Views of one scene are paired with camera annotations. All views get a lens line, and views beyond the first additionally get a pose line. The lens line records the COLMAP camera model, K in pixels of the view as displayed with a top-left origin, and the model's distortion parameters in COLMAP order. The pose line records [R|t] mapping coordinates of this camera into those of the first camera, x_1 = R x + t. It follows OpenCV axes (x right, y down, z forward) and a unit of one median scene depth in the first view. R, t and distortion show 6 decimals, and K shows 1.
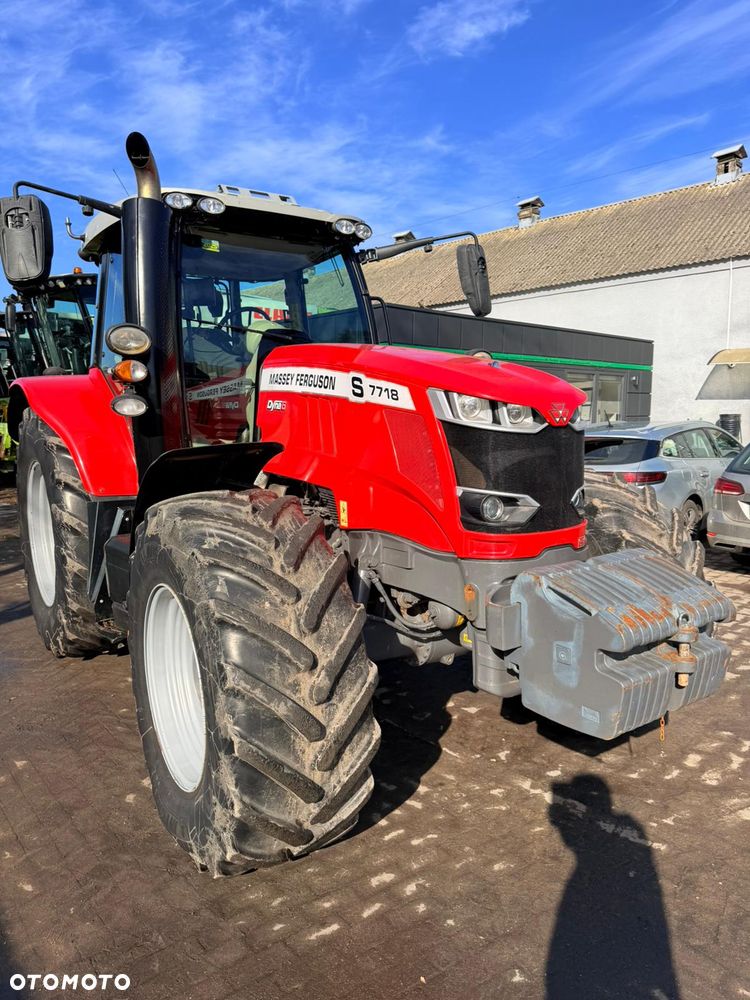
lens RADIAL K [[712.8, 0, 375.1], [0, 712.8, 496.0], [0, 0, 1]] dist [0.042714, -0.047182]
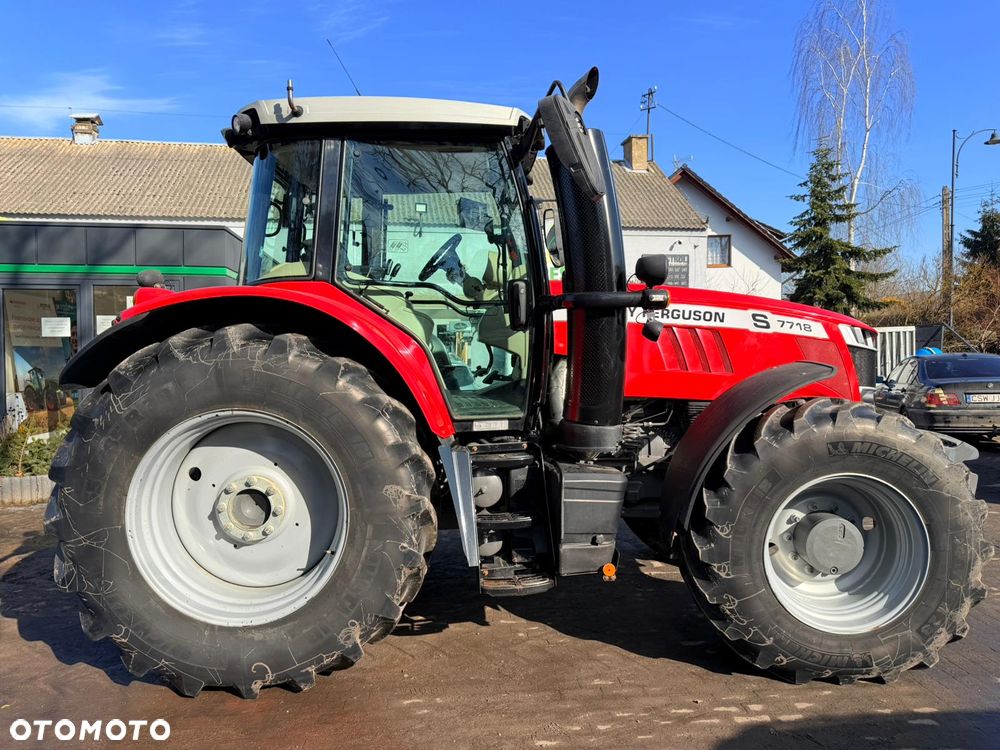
lens RADIAL K [[712.8, 0, 491.1], [0, 712.8, 371.6], [0, 0, 1]] dist [0.042714, -0.047182]
pose [[0.551384, -0.020071, 0.834010, -1.426124], [0.098697, 0.994259, -0.041324, -0.051662], [-0.828392, 0.105100, 0.550200, 0.678468]]
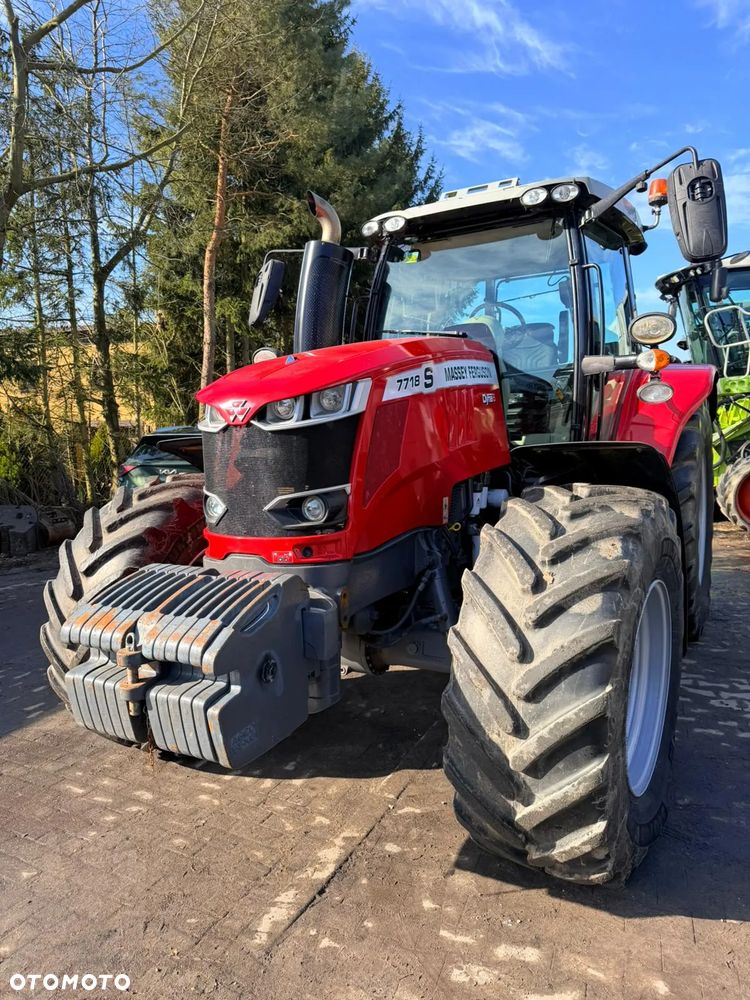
lens RADIAL K [[712.8, 0, 362.5], [0, 712.8, 516.8], [0, 0, 1]] dist [0.042714, -0.047182]
pose [[0.452716, 0.115782, -0.884105, 0.977541], [-0.084627, 0.992637, 0.086661, -0.062362], [0.887630, 0.035586, 0.459181, 0.613477]]
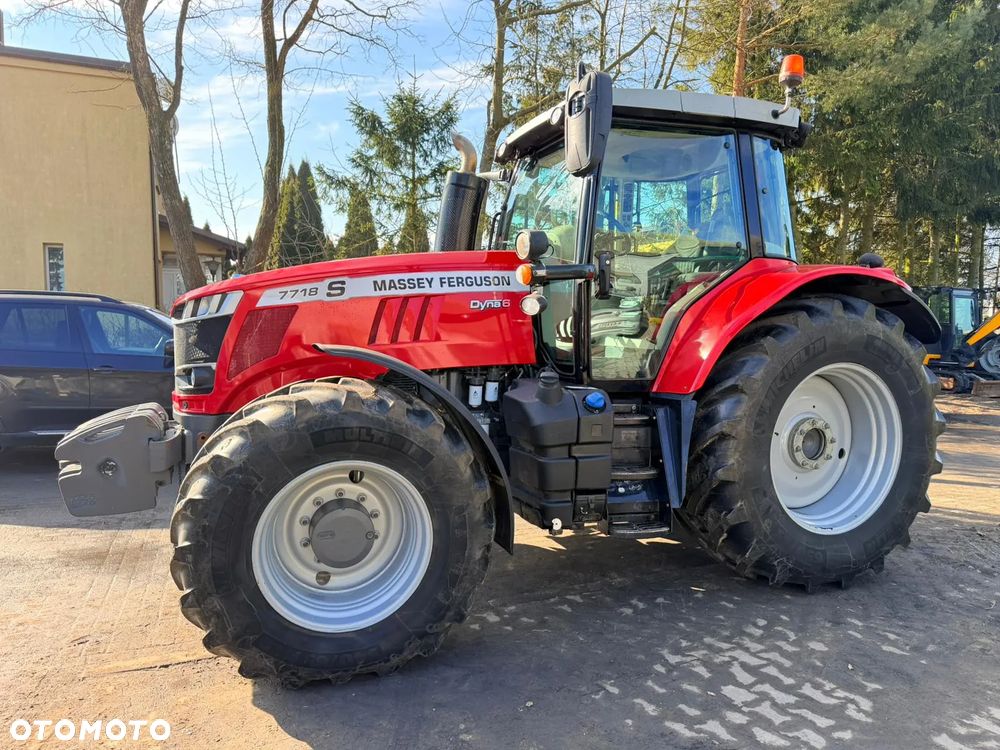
lens RADIAL K [[712.8, 0, 503.9], [0, 712.8, 379.0], [0, 0, 1]] dist [0.042714, -0.047182]
pose [[-0.235800, 0.097685, -0.966879, 1.299298], [-0.115175, 0.985114, 0.127616, -0.208171], [0.964952, 0.141453, -0.221039, 1.693253]]
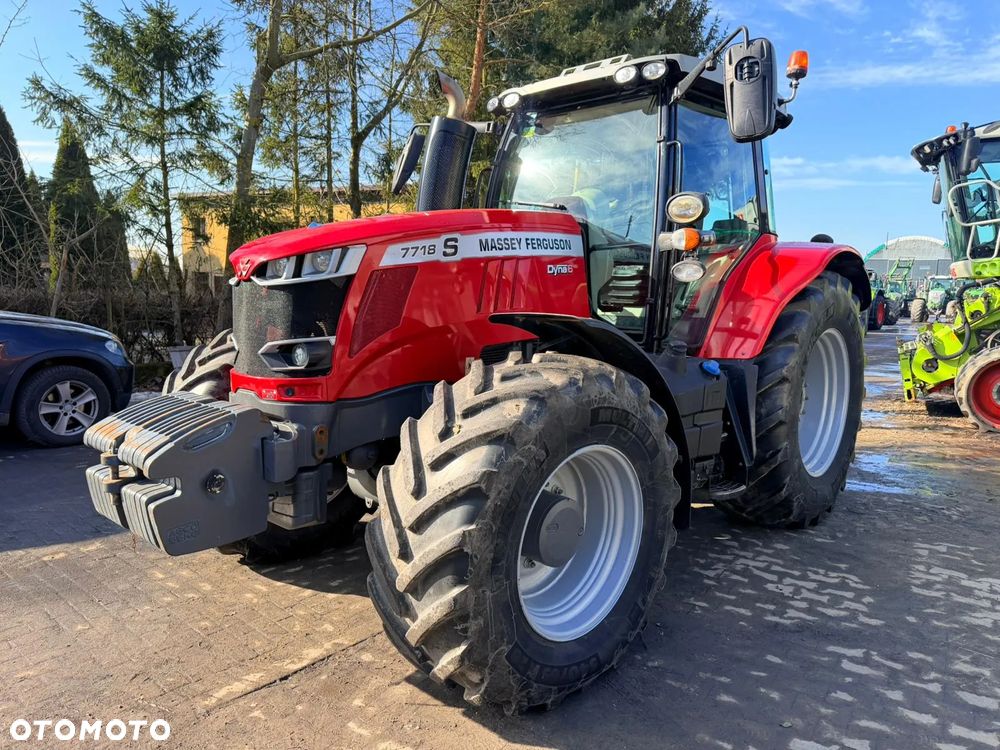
lens RADIAL K [[712.8, 0, 498.0], [0, 712.8, 392.2], [0, 0, 1]] dist [0.042714, -0.047182]
pose [[0.238194, 0.160043, -0.957940, 1.208959], [-0.142044, 0.981464, 0.128654, -0.106201], [0.960774, 0.105425, 0.256512, 0.940017]]
